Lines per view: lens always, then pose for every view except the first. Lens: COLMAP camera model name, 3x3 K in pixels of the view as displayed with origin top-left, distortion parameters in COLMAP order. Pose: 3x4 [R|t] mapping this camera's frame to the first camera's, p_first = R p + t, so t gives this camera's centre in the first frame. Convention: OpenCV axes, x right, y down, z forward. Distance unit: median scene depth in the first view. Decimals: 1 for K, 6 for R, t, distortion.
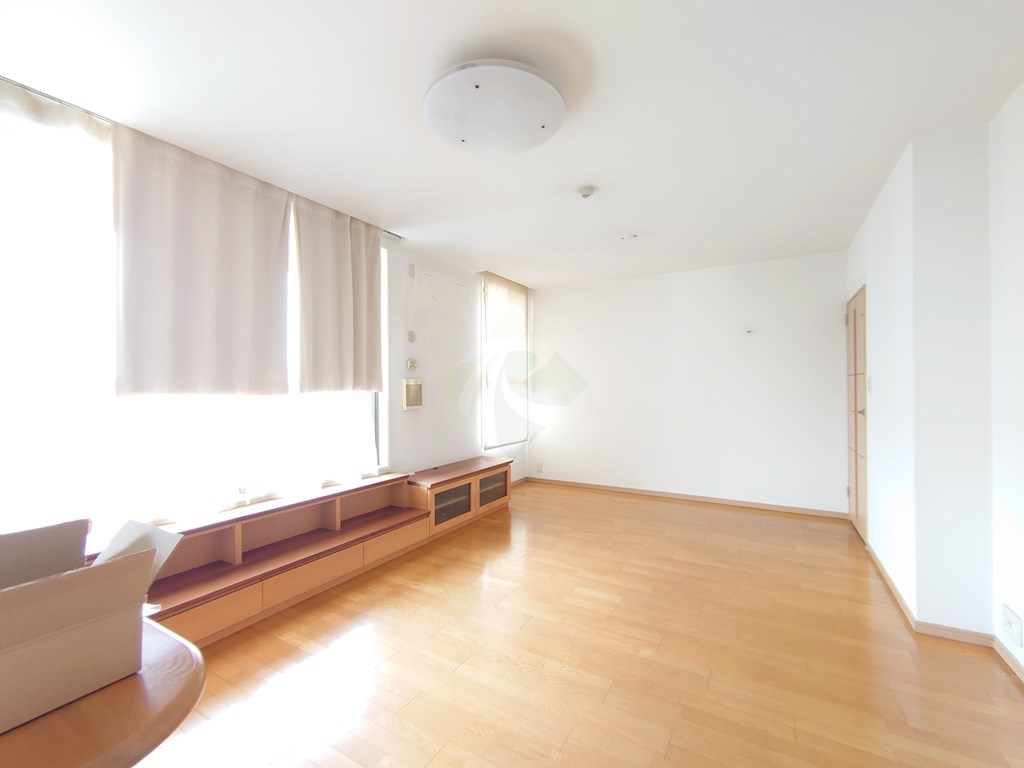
lens RADIAL K [[440.2, 0, 516.0], [0, 440.2, 388.2], [0, 0, 1]] dist [0.004009, -0.001167]
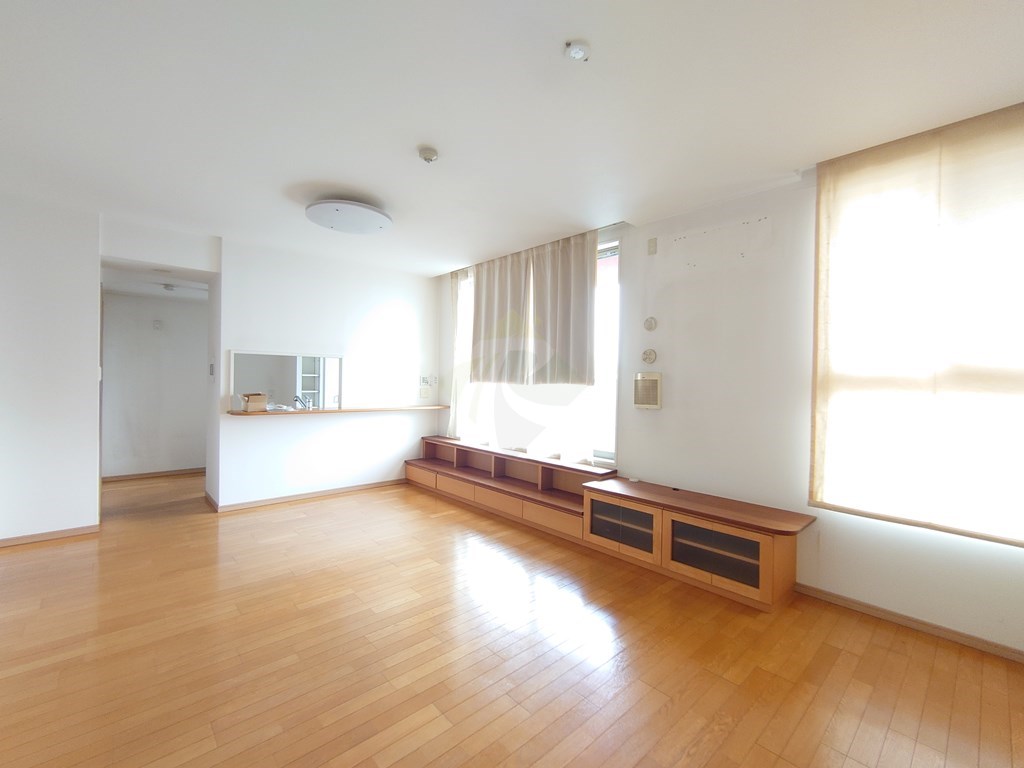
lens RADIAL K [[440.2, 0, 517.4], [0, 440.2, 375.2], [0, 0, 1]] dist [0.004009, -0.001167]
pose [[-0.289093, 0.020962, -0.957071, 0.682547], [0.006509, 0.999780, 0.019931, -0.037084], [0.957279, -0.000468, -0.289166, 1.029965]]
